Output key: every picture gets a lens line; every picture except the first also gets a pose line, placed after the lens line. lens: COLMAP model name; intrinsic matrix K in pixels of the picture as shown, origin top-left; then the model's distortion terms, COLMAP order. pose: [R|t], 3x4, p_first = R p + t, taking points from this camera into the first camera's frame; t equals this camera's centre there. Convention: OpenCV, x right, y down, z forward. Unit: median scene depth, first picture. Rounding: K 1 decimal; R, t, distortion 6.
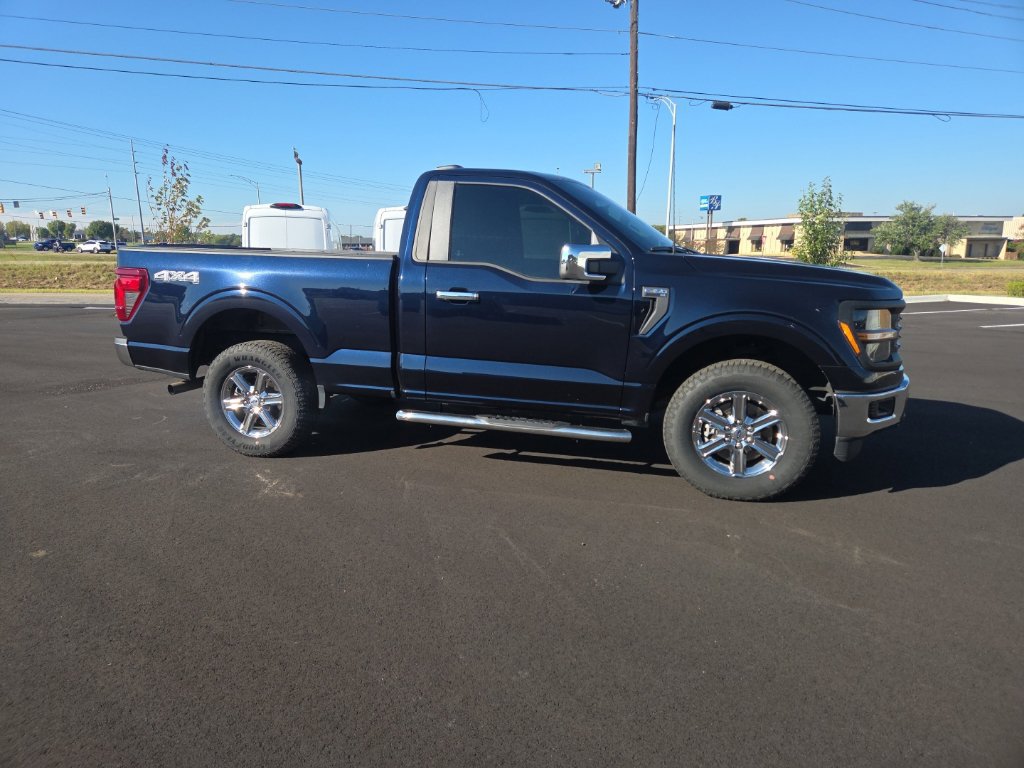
lens RADIAL K [[685.9, 0, 495.8], [0, 685.9, 381.8], [0, 0, 1]] dist [0.080776, -0.070880]
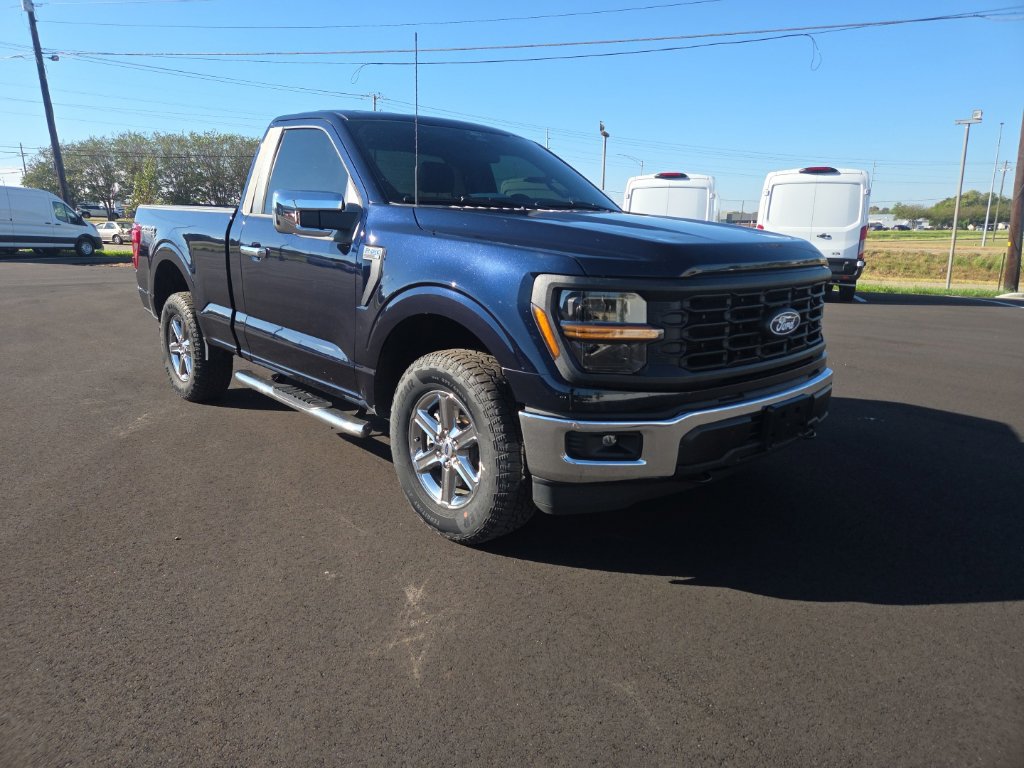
lens RADIAL K [[685.2, 0, 497.1], [0, 685.2, 374.0], [0, 0, 1]] dist [0.076578, -0.065495]
pose [[0.851872, 0.120220, -0.509766, 0.650351], [-0.109731, 0.992666, 0.050731, -0.040524], [0.512126, 0.012721, 0.858816, 0.336965]]
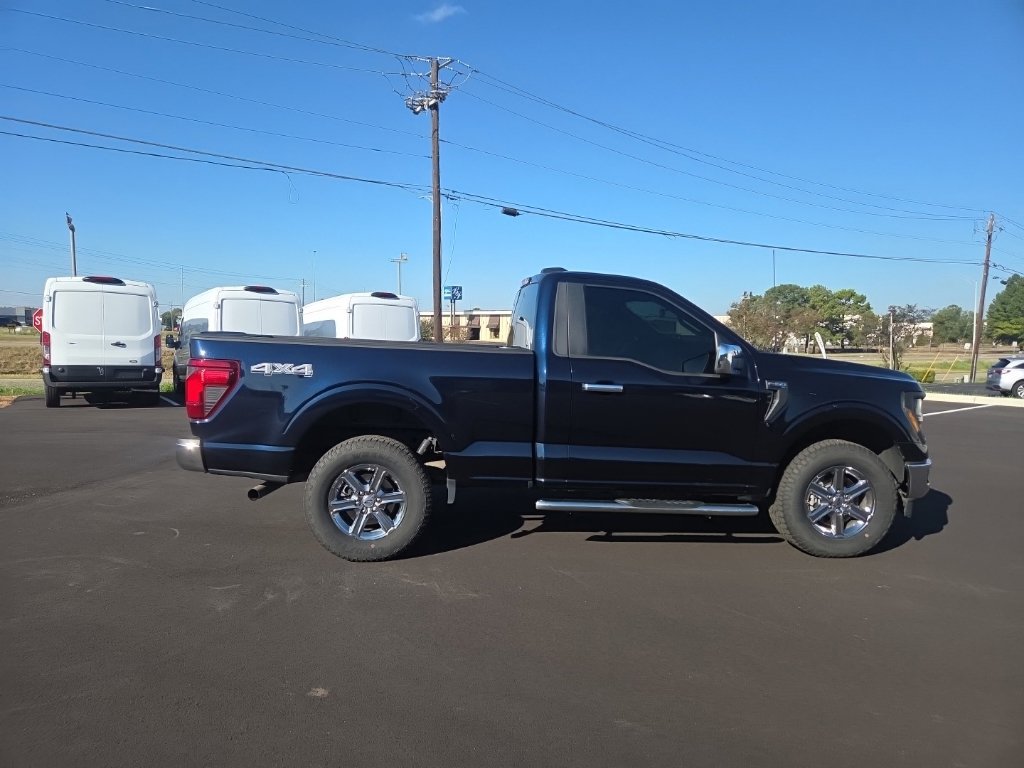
lens RADIAL K [[684.7, 0, 492.9], [0, 684.7, 396.6], [0, 0, 1]] dist [0.083439, -0.072168]
pose [[0.931273, -0.011171, 0.364151, -0.553194], [0.046132, 0.995100, -0.087451, -0.024133], [-0.361390, 0.098240, 0.927225, 0.064428]]
